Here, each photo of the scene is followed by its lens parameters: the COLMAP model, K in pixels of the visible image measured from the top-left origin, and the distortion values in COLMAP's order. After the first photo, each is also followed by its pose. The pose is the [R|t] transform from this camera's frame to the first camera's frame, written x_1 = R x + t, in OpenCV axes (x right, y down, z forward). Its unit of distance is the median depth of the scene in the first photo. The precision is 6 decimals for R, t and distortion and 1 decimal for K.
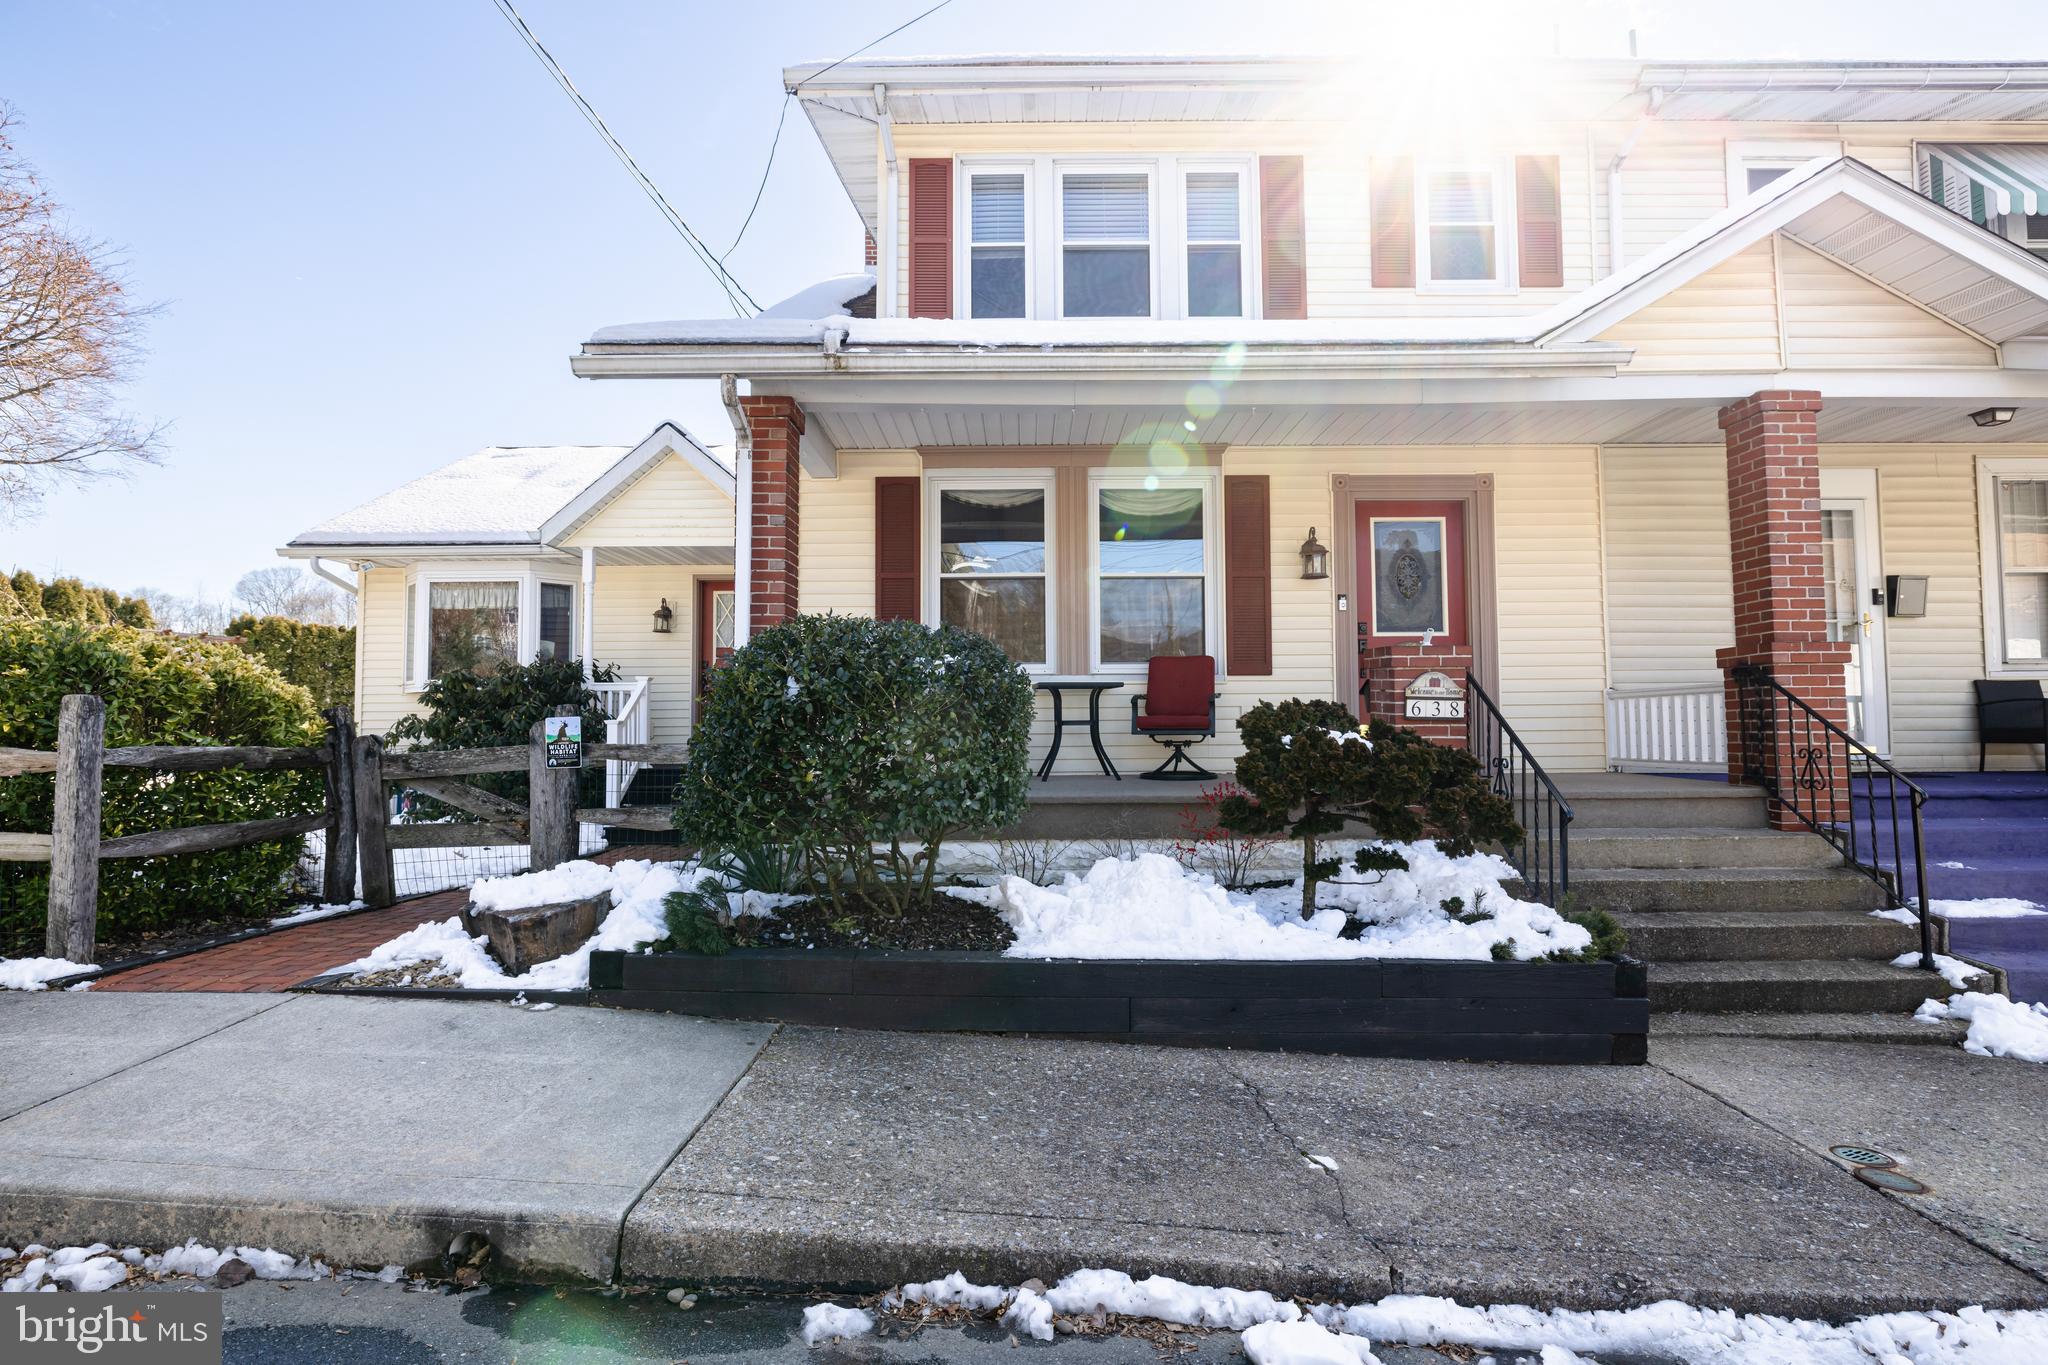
lens RADIAL K [[979.5, 0, 1026.7], [0, 979.5, 680.6], [0, 0, 1]] dist [-0.000211, 0.000565]
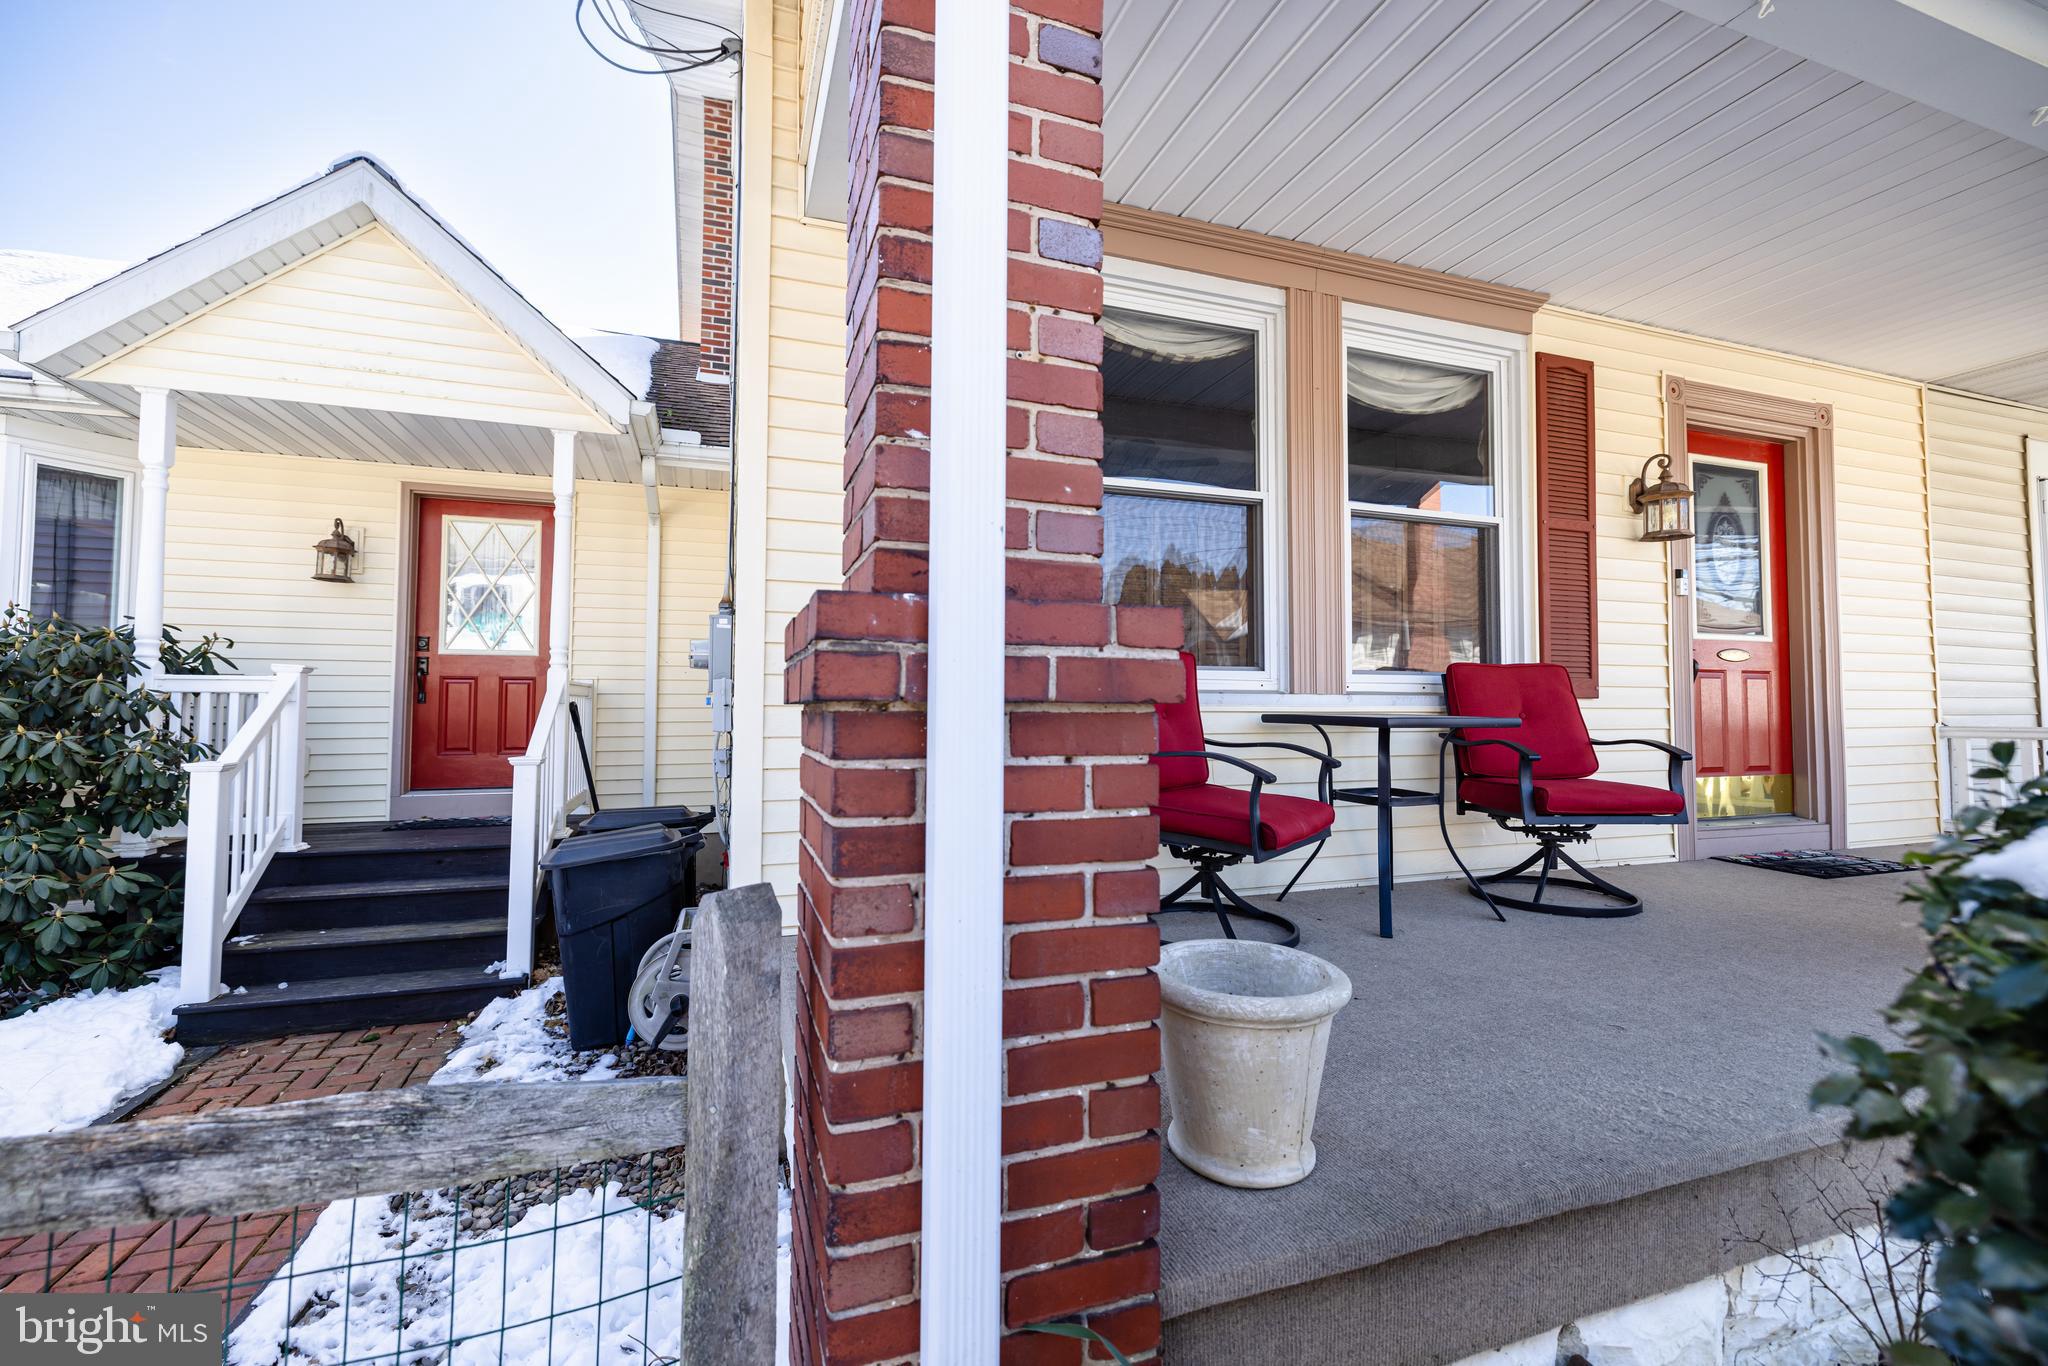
lens RADIAL K [[865.6, 0, 1019.8], [0, 865.6, 672.1], [0, 0, 1]] dist [0.001595, 0.000227]
pose [[0.943759, 0.023268, 0.329813, -0.248604], [-0.024994, 0.999687, 0.000994, -0.013120], [-0.329687, -0.009181, 0.944046, 0.613917]]
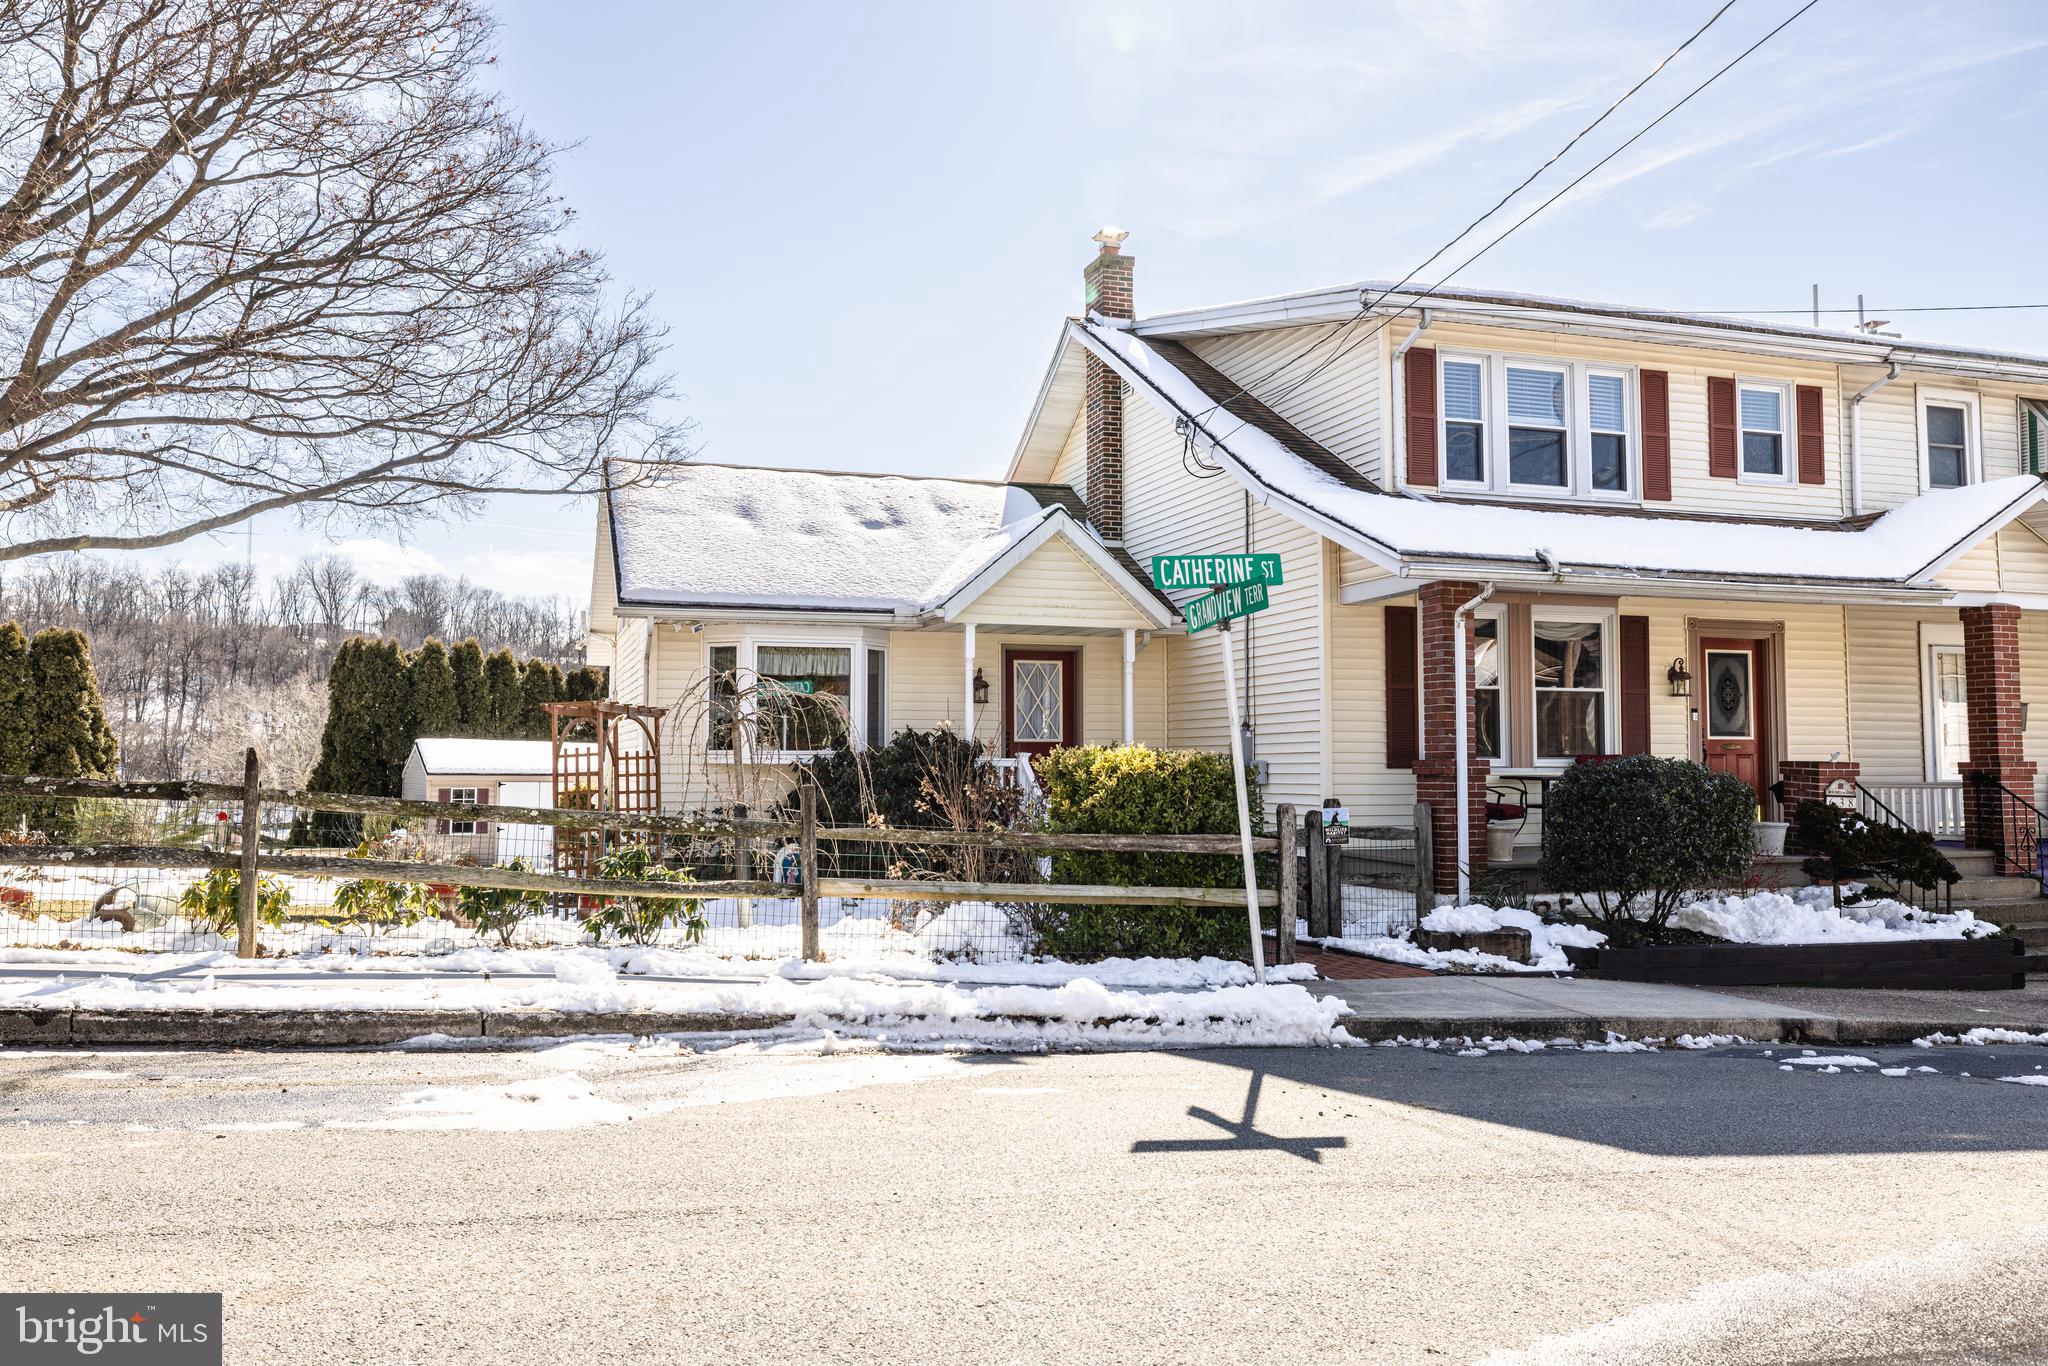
lens RADIAL K [[1551.8, 0, 1035.5], [0, 1551.8, 678.5], [0, 0, 1]] dist [0.007247, 0.001135]
pose [[0.947963, 0.024854, 0.317409, -1.183793], [-0.022176, 0.999681, -0.012049, -0.082183], [-0.317607, 0.004384, 0.948212, -0.708689]]
